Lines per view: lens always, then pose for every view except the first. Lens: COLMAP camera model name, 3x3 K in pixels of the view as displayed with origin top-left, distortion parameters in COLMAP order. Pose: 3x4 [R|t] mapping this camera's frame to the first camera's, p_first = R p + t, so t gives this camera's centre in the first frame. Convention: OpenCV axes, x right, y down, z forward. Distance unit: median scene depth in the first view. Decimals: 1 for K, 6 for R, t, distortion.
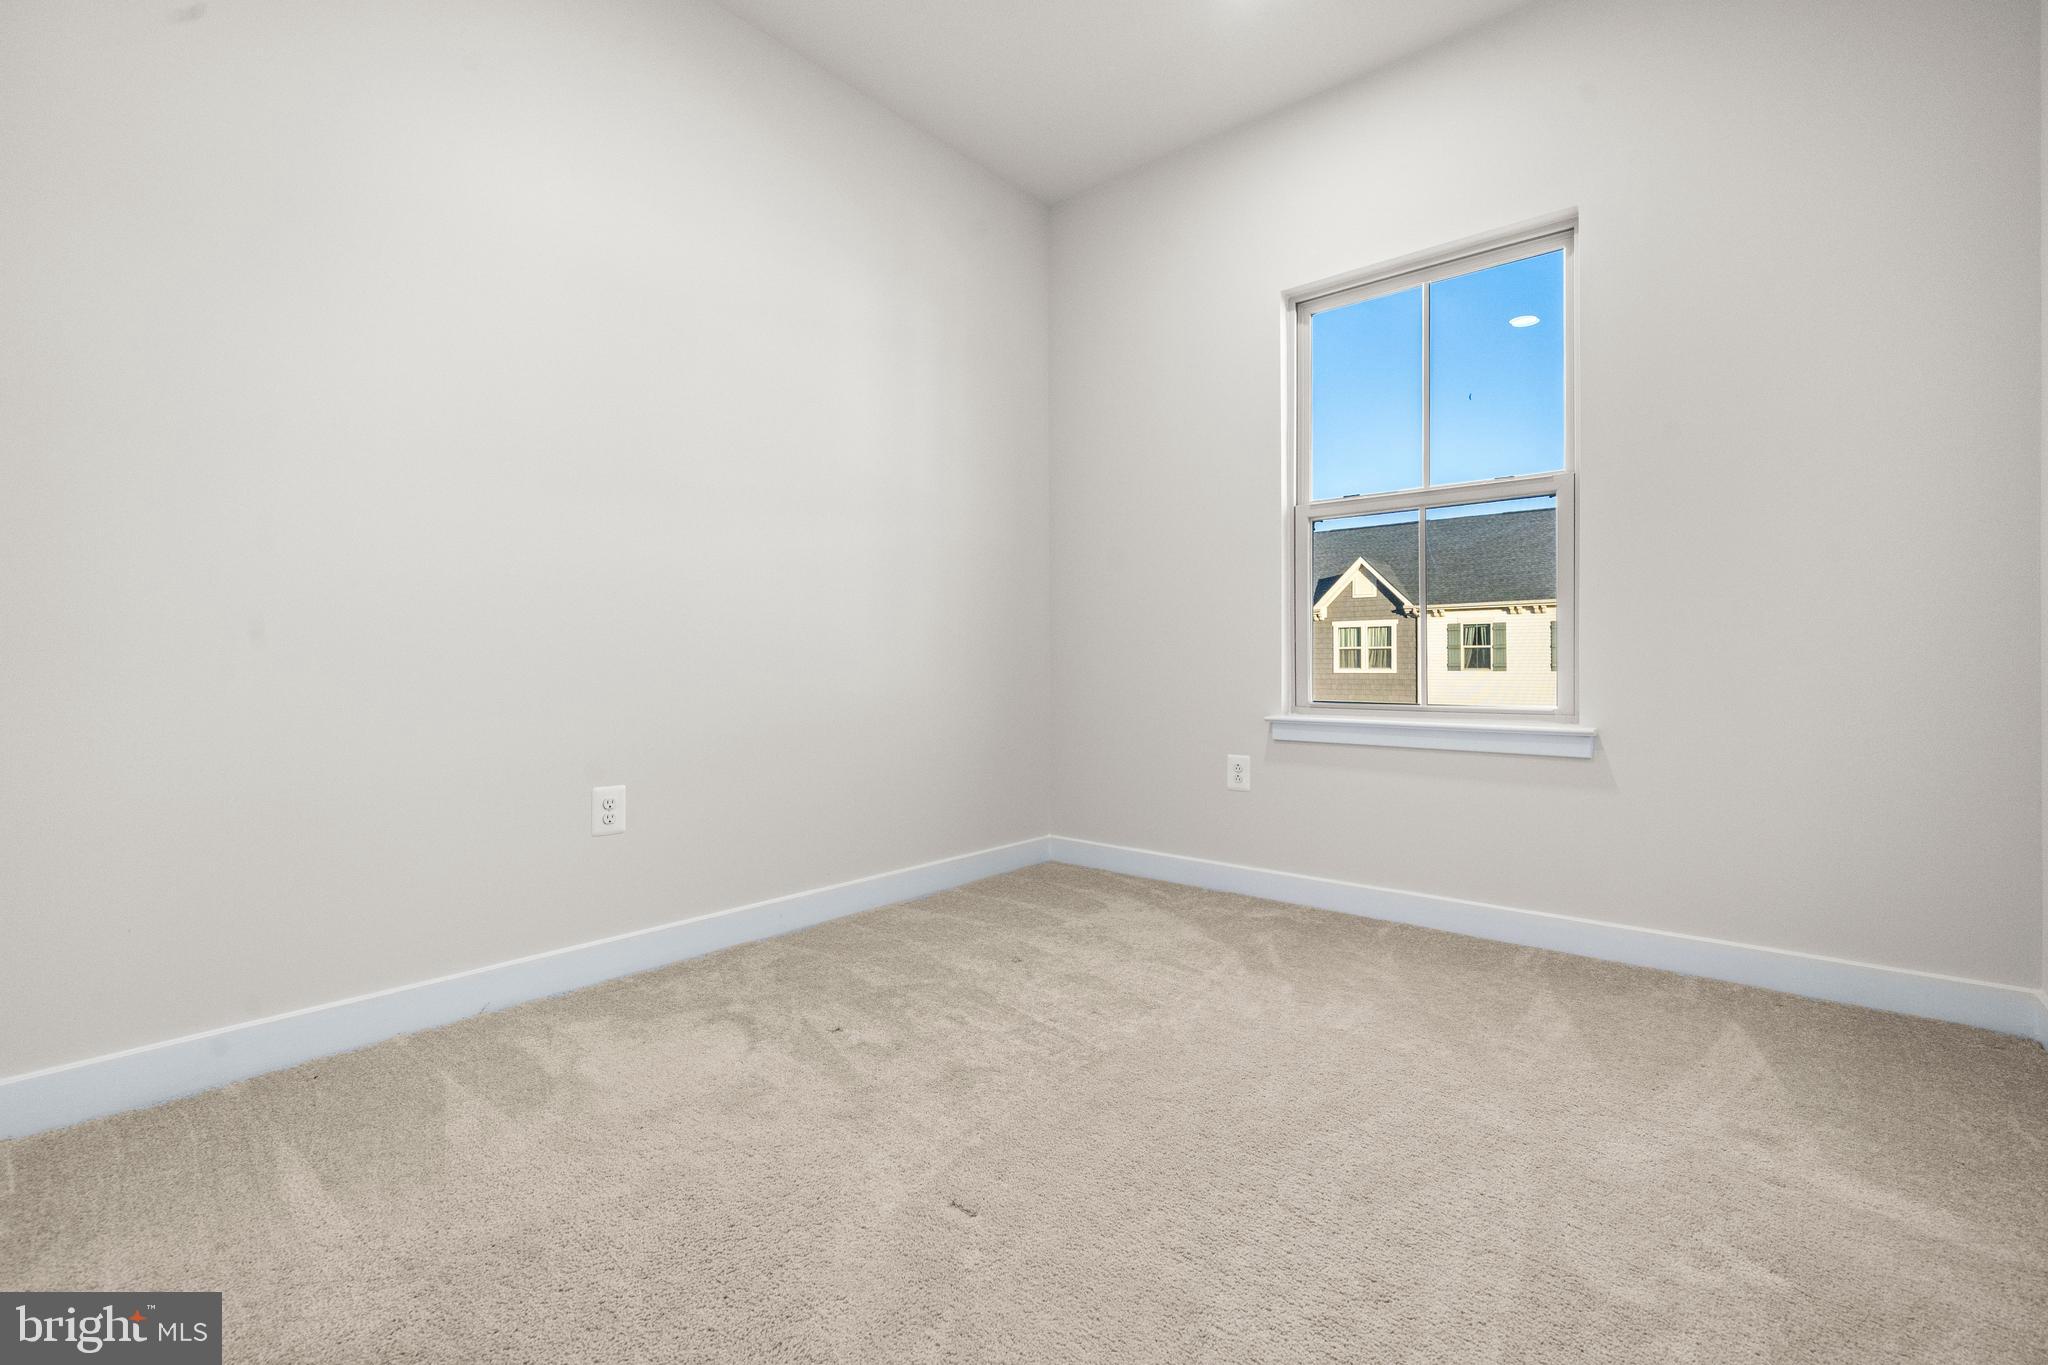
lens RADIAL K [[880.6, 0, 1026.7], [0, 880.6, 681.8], [0, 0, 1]] dist [0.013929, 0.000158]
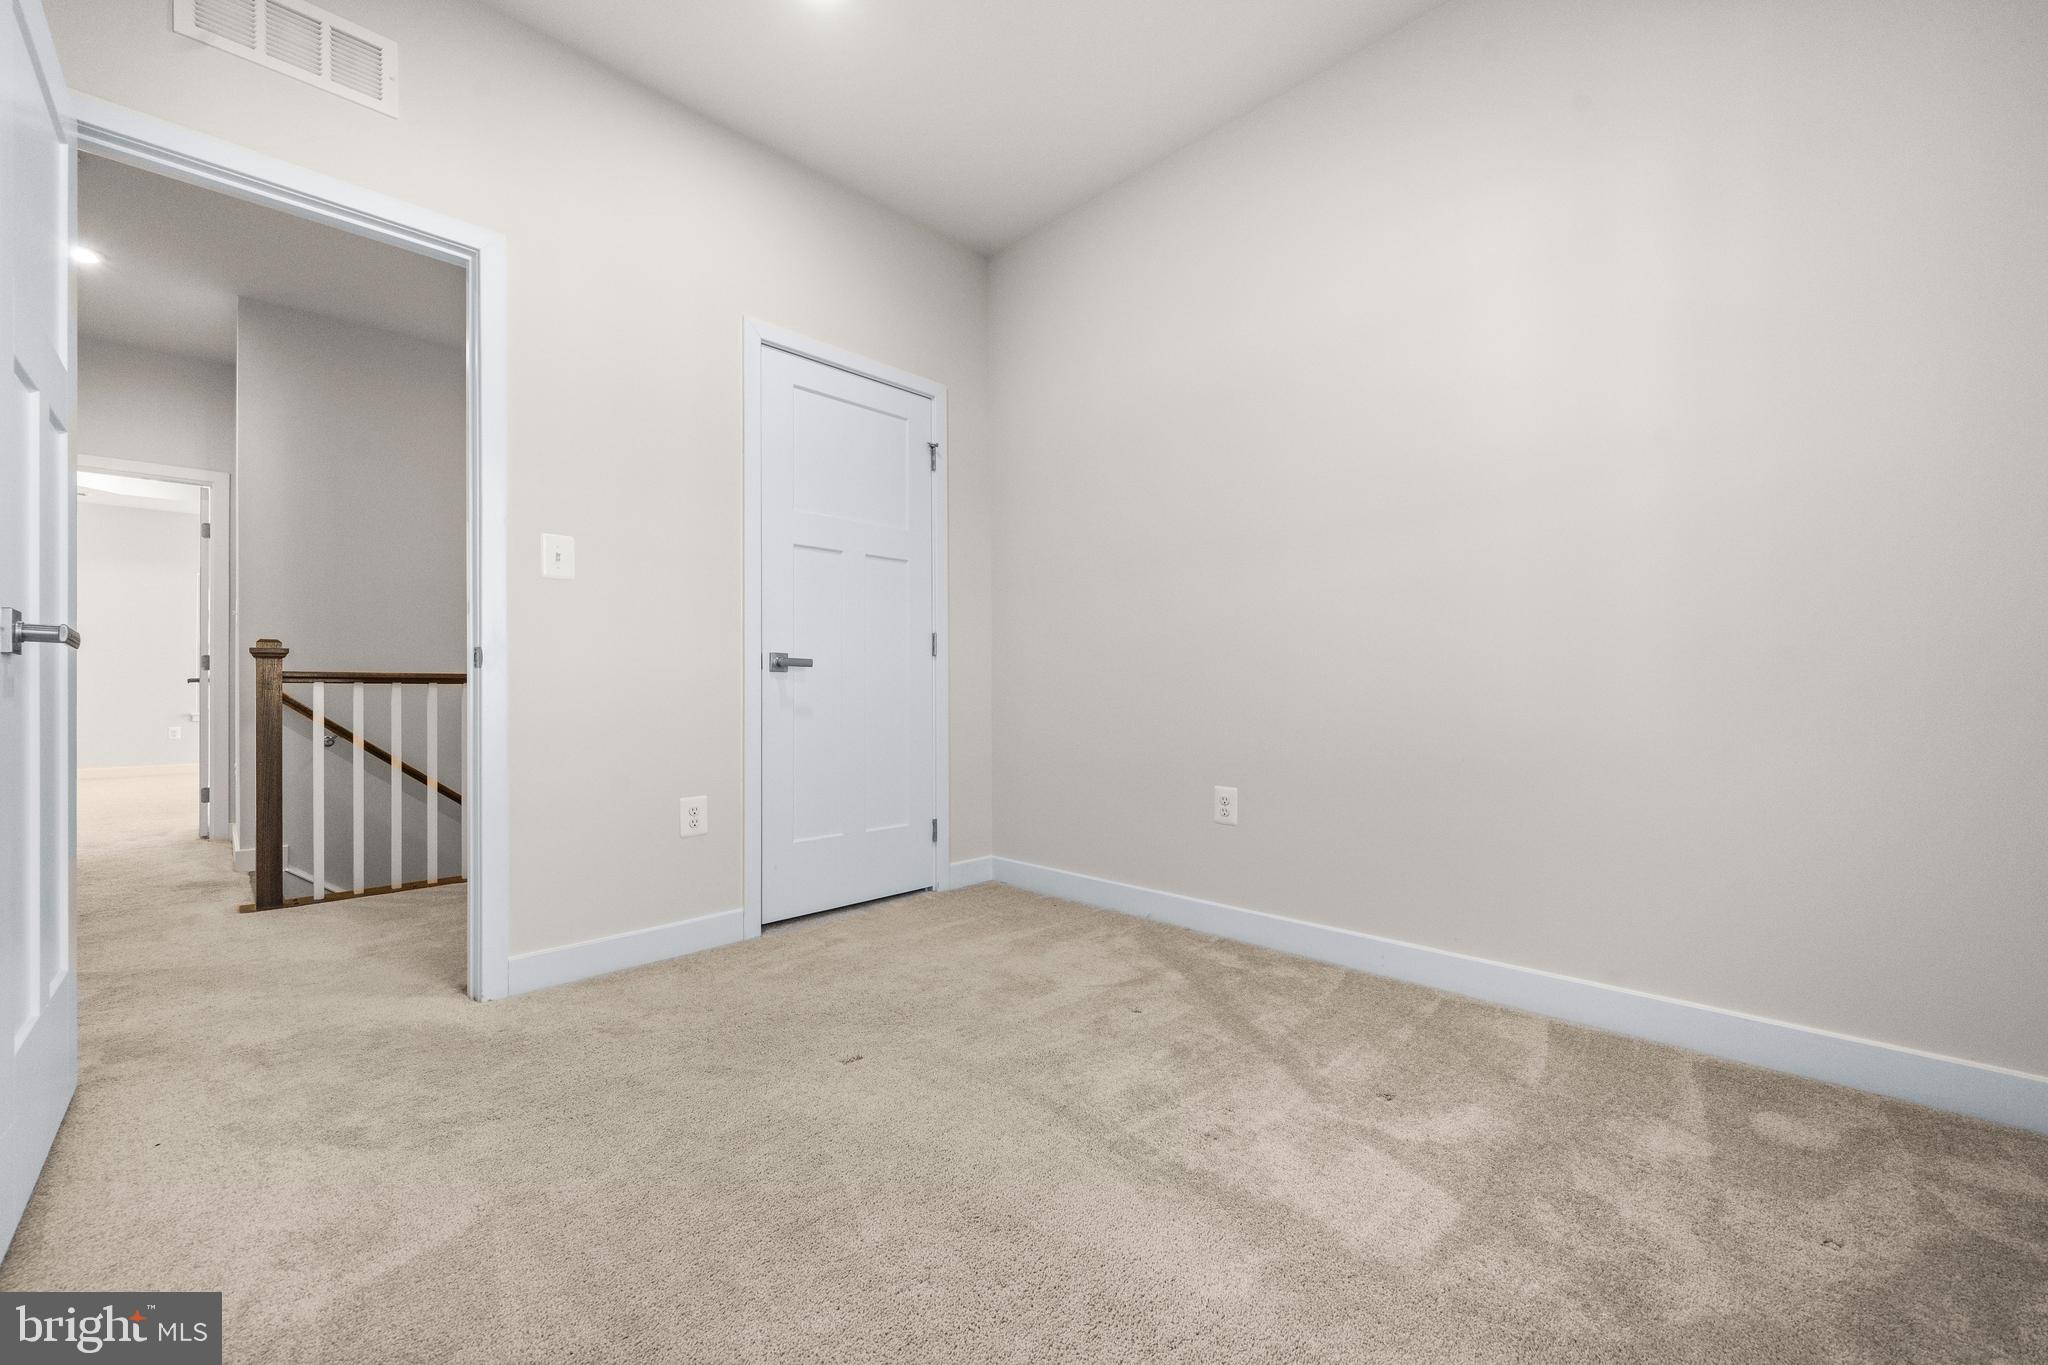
lens RADIAL K [[844.2, 0, 1018.9], [0, 844.2, 677.1], [0, 0, 1]] dist [-0.000897, 0.000166]
pose [[-0.095177, -0.004143, -0.995452, 0.789467], [-0.006947, 0.999970, -0.003497, -0.036344], [0.995436, 0.006583, -0.095203, 0.822091]]
